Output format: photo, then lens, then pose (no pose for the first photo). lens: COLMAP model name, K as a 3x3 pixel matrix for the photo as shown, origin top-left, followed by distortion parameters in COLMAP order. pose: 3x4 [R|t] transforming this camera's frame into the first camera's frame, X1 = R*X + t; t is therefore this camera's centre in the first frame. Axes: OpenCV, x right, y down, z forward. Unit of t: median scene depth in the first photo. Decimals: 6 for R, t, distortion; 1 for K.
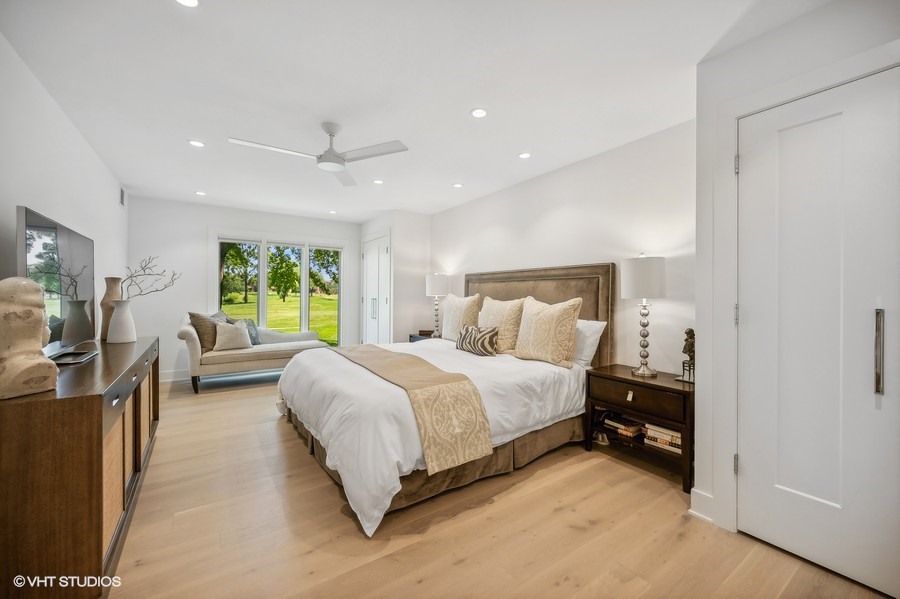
lens RADIAL K [[359.4, 0, 450.5], [0, 359.4, 296.9], [0, 0, 1]] dist [-0.000043, 0.000013]
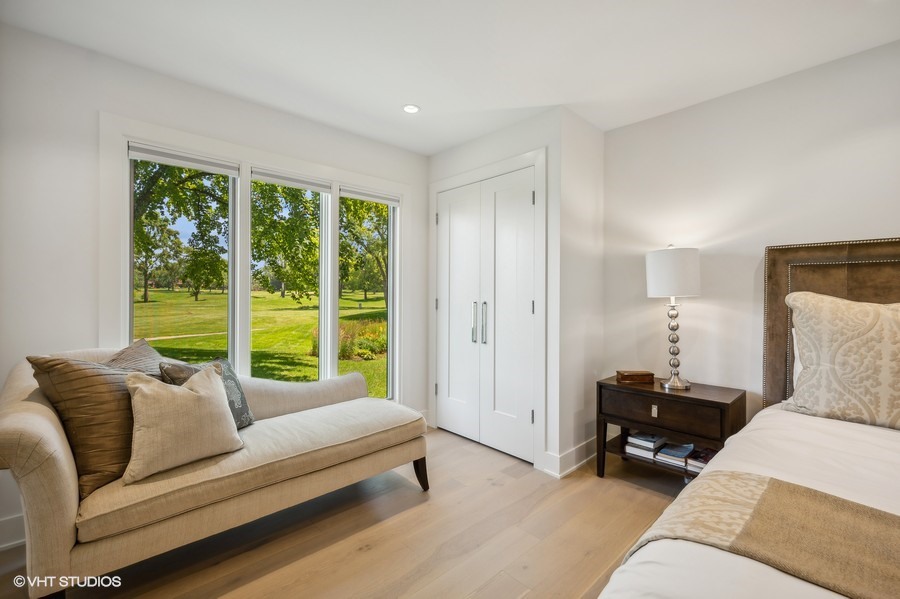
lens RADIAL K [[388.4, 0, 451.3], [0, 388.4, 296.6], [0, 0, 1]] dist [-0.025569, -0.000037]
pose [[0.986945, -0.000046, 0.161060, -0.138406], [-0.000916, 0.999982, 0.005903, -0.002061], [-0.161058, -0.005973, 0.986927, 0.202538]]
